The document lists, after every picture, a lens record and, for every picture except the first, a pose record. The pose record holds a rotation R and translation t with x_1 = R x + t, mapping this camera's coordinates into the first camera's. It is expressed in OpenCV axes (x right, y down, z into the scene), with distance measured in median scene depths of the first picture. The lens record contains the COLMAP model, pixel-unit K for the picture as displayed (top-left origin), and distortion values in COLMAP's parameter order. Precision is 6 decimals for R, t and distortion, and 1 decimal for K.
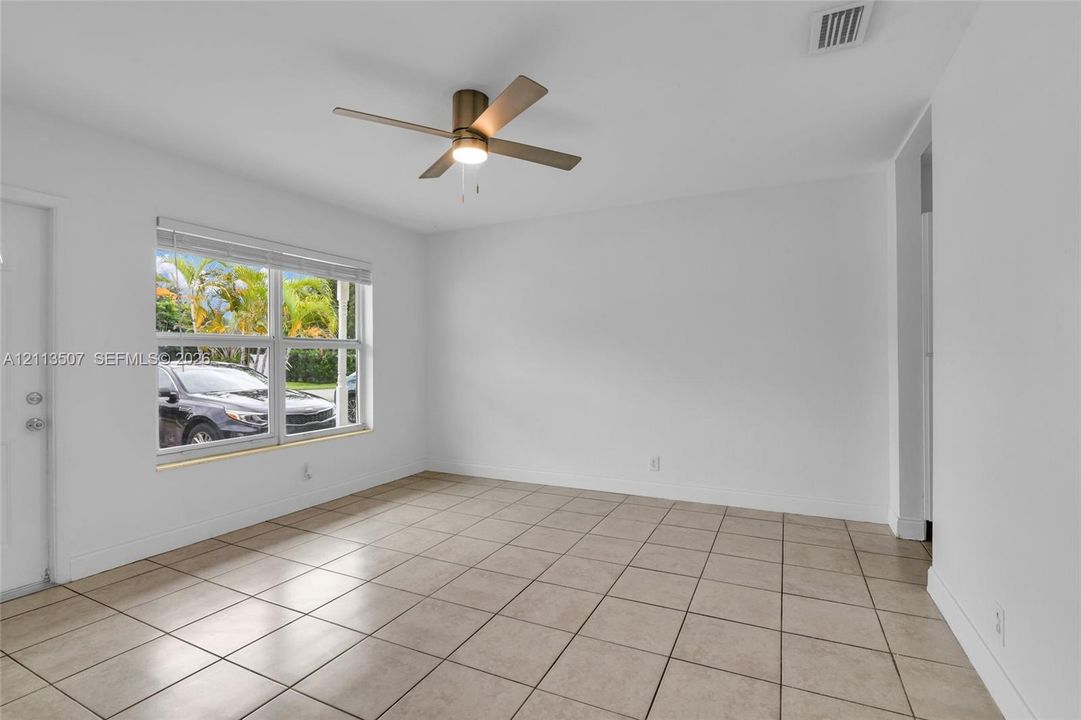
lens RADIAL K [[515.8, 0, 540.5], [0, 515.8, 360.0], [0, 0, 1]] dist [0.000483, 0.000081]
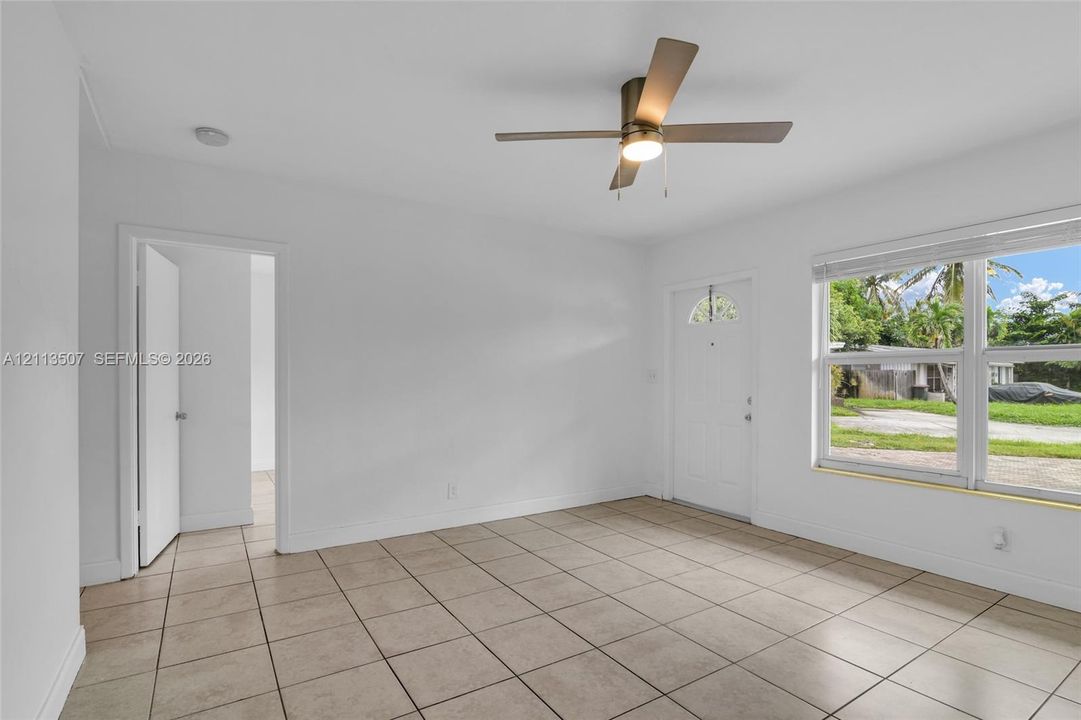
lens RADIAL K [[513.6, 0, 543.1], [0, 513.6, 373.7], [0, 0, 1]] dist [-0.021606, 0.000258]
pose [[-0.501482, 0.000109, -0.865168, 0.586836], [-0.007089, 0.999966, 0.004235, -0.008103], [0.865139, 0.008257, -0.501465, 1.053073]]
